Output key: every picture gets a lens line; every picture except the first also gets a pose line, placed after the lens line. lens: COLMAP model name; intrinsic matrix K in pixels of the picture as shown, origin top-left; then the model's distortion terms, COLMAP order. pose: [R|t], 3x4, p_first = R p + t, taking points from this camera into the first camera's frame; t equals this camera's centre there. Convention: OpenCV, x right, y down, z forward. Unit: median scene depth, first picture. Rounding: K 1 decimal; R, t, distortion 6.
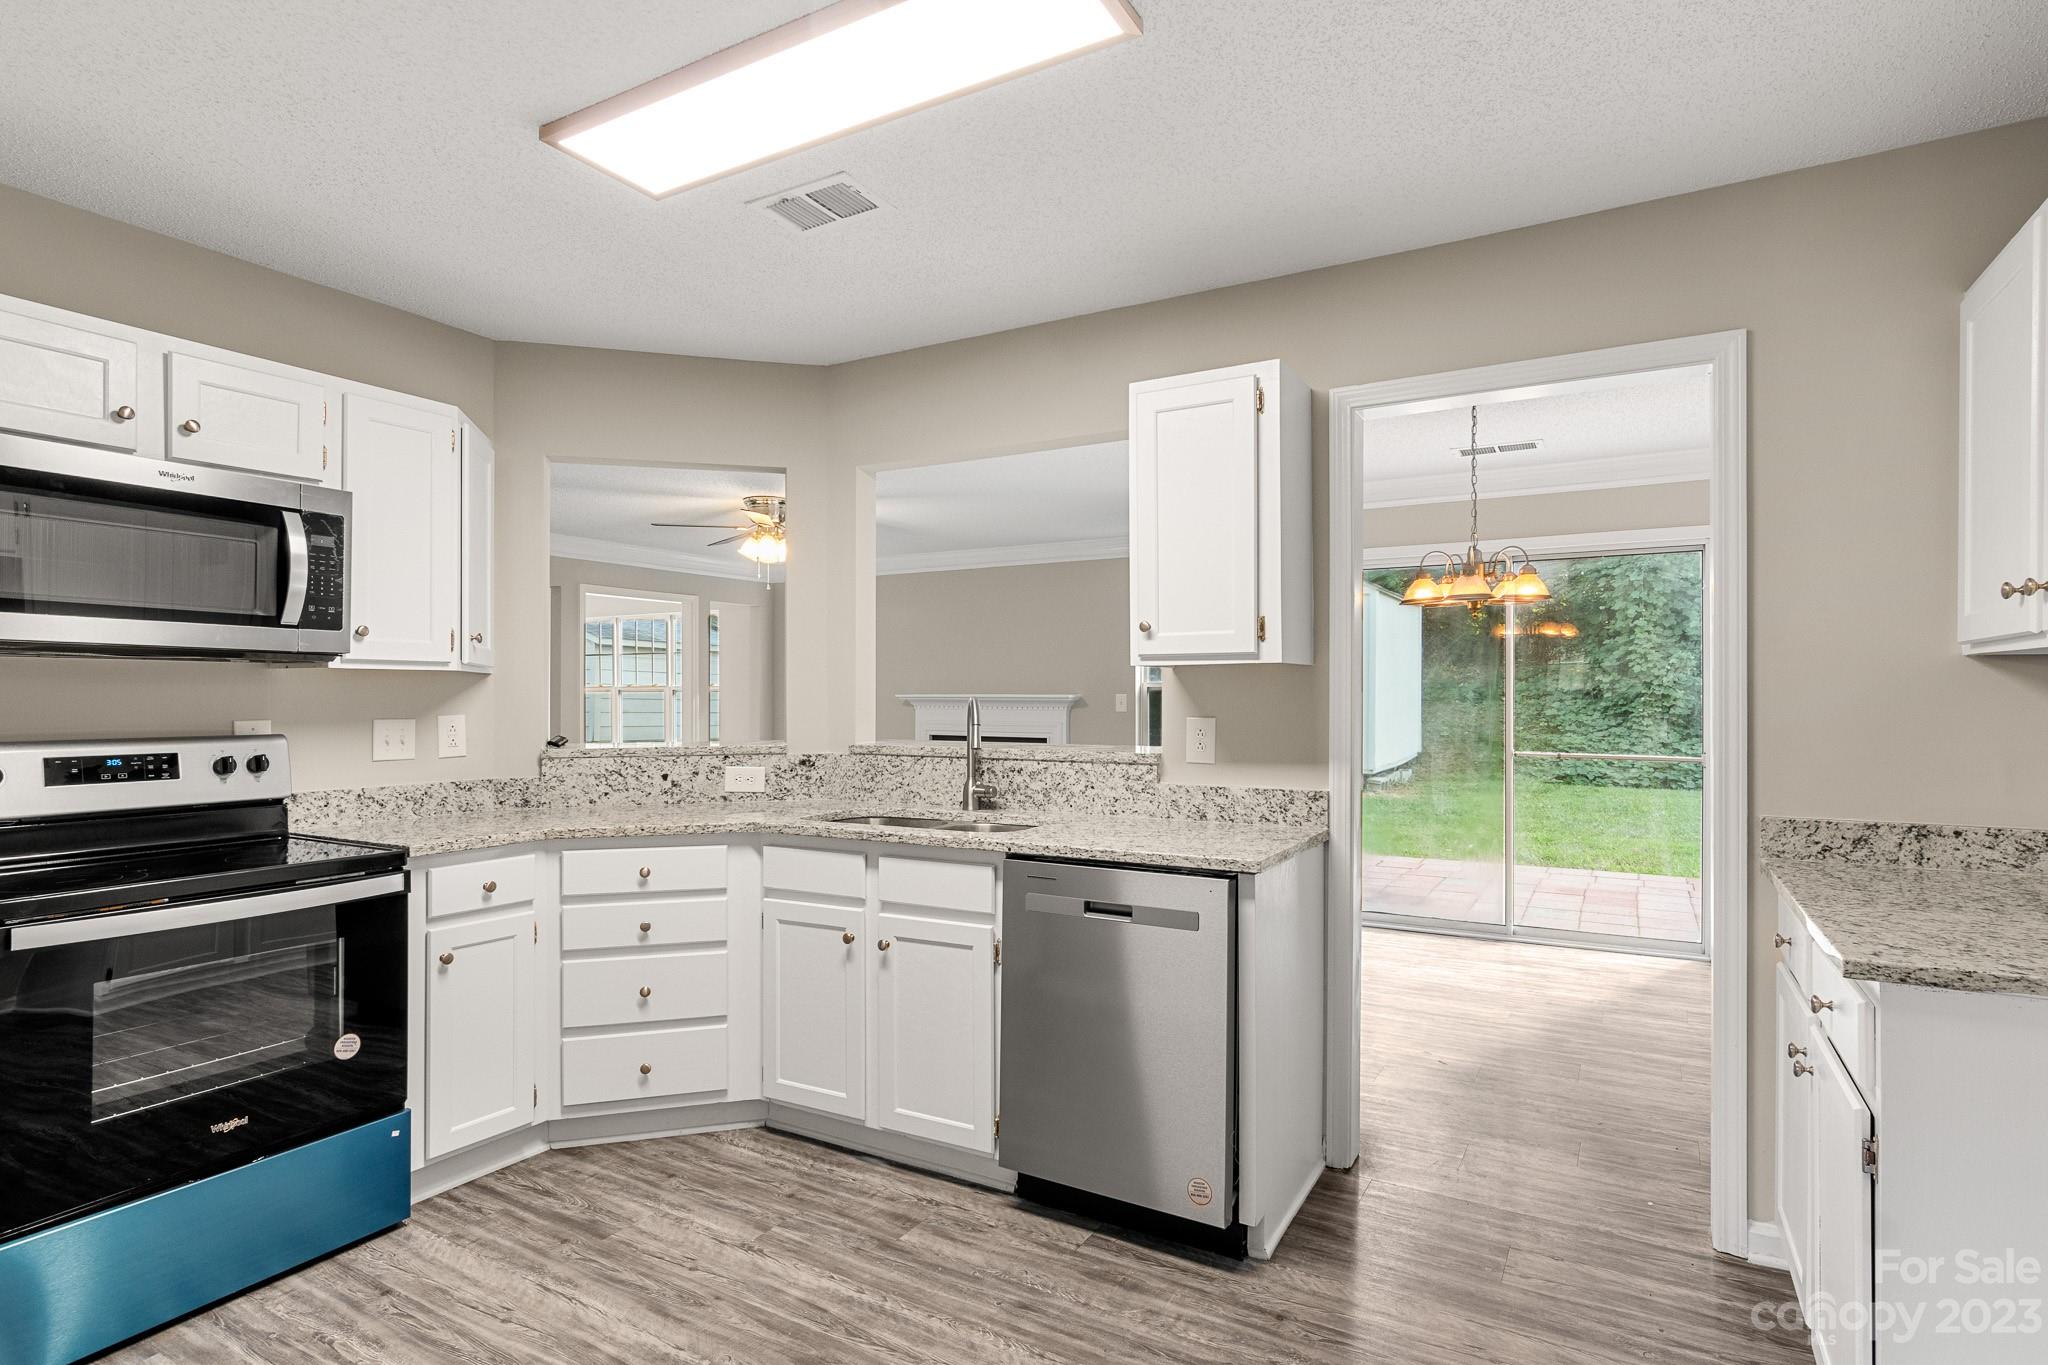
lens RADIAL K [[1058.6, 0, 1021.2], [0, 1058.6, 686.1], [0, 0, 1]] dist [-0.001255, -0.000011]
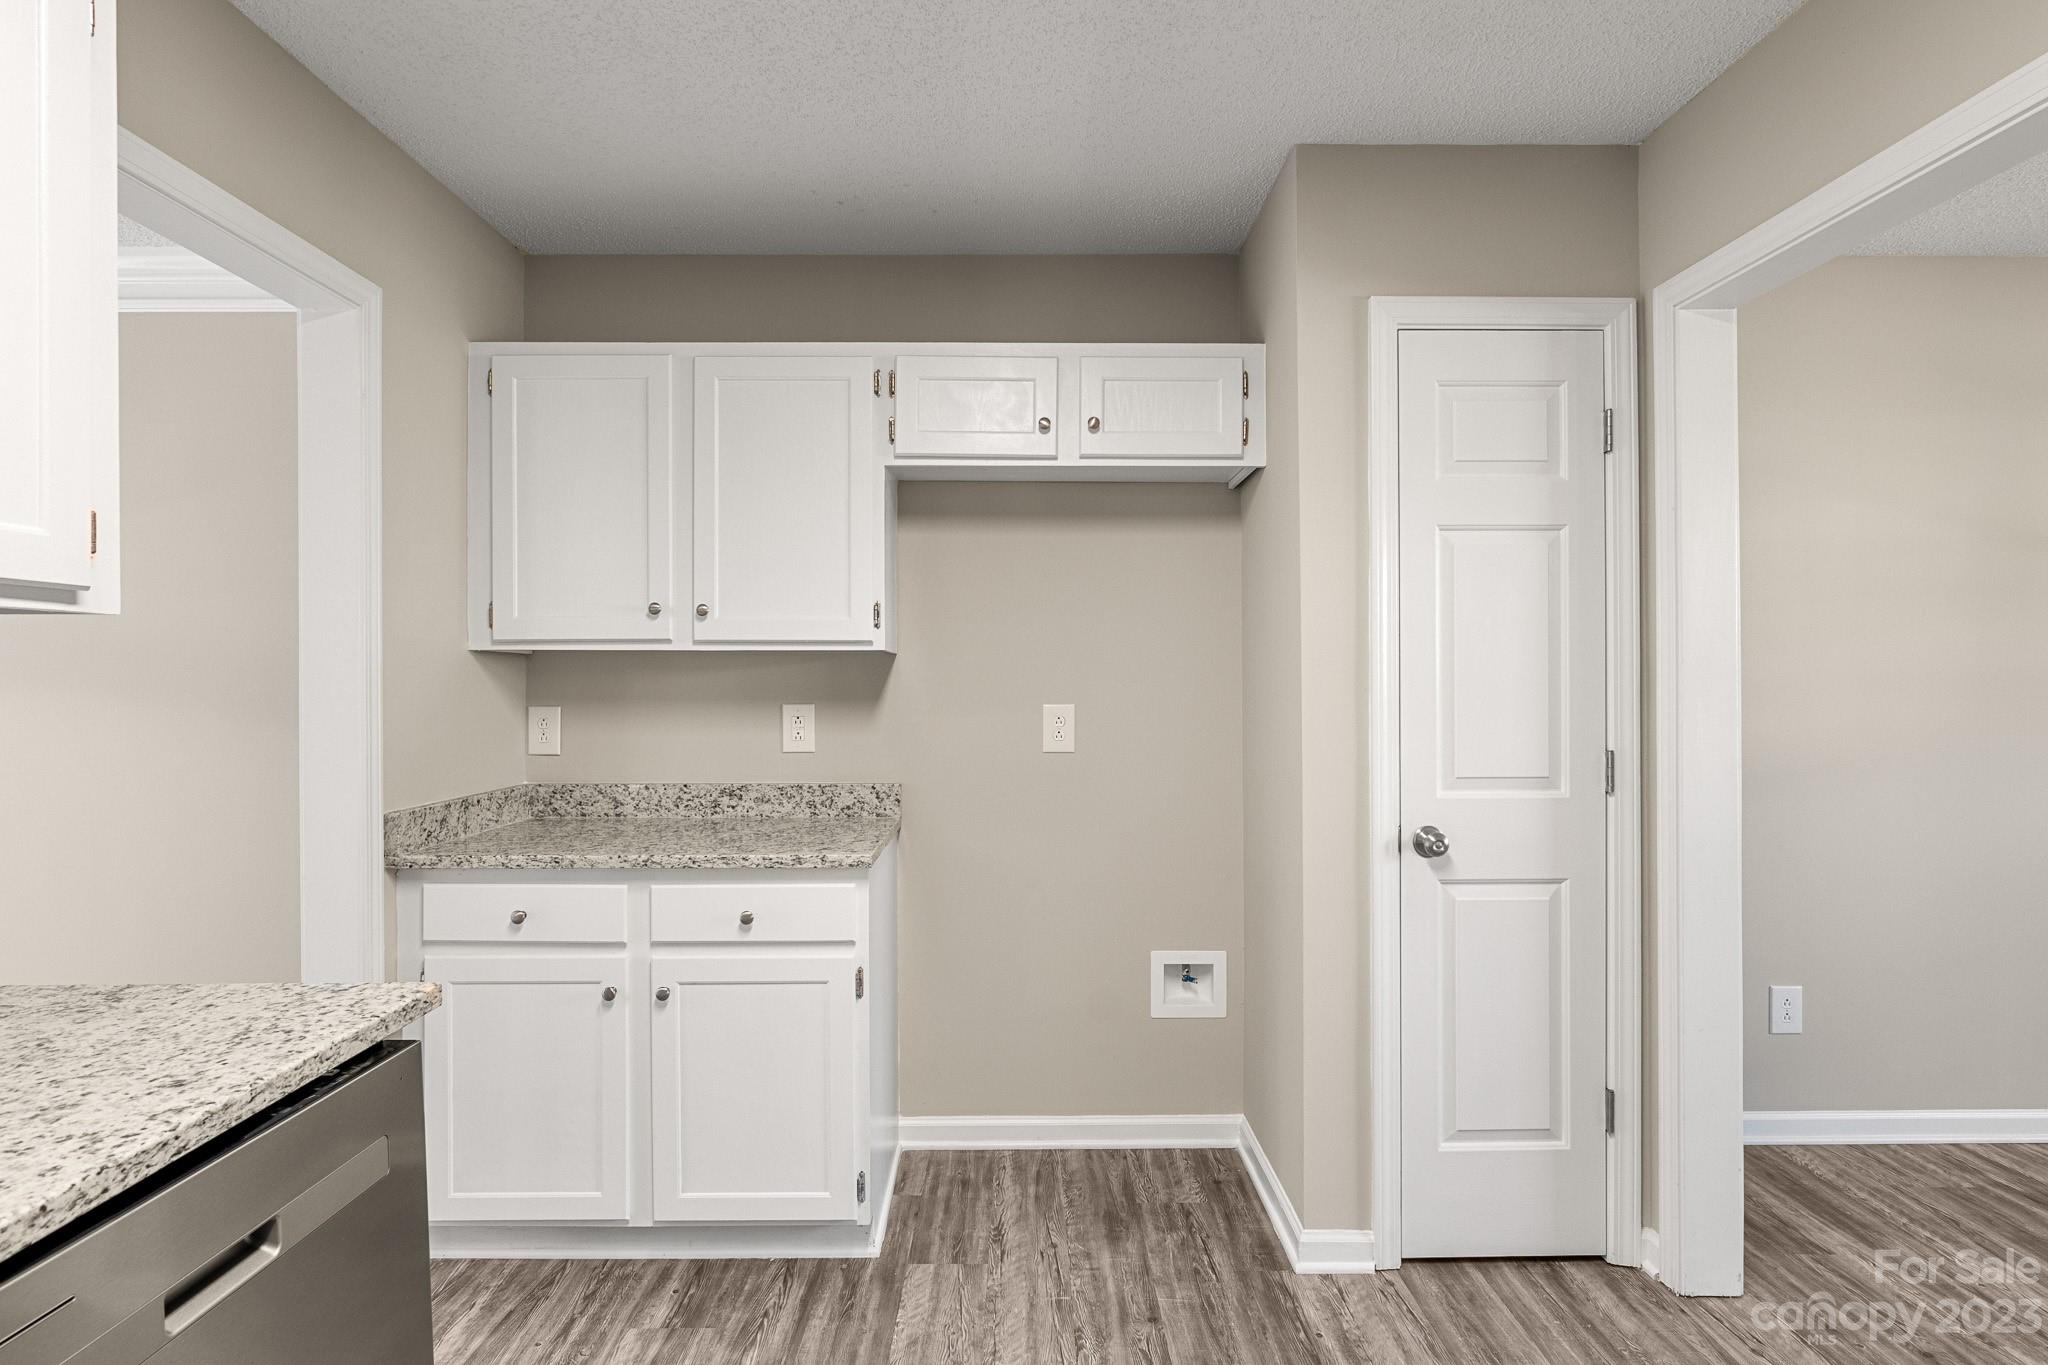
lens RADIAL K [[1058.6, 0, 1028.5], [0, 1058.6, 683.1], [0, 0, 1]] dist [-0.001255, -0.000011]
pose [[-0.528188, 0.000434, 0.849128, -0.418078], [0.001695, 0.999998, 0.000543, 0.007867], [-0.849126, 0.001726, -0.528188, 1.048482]]
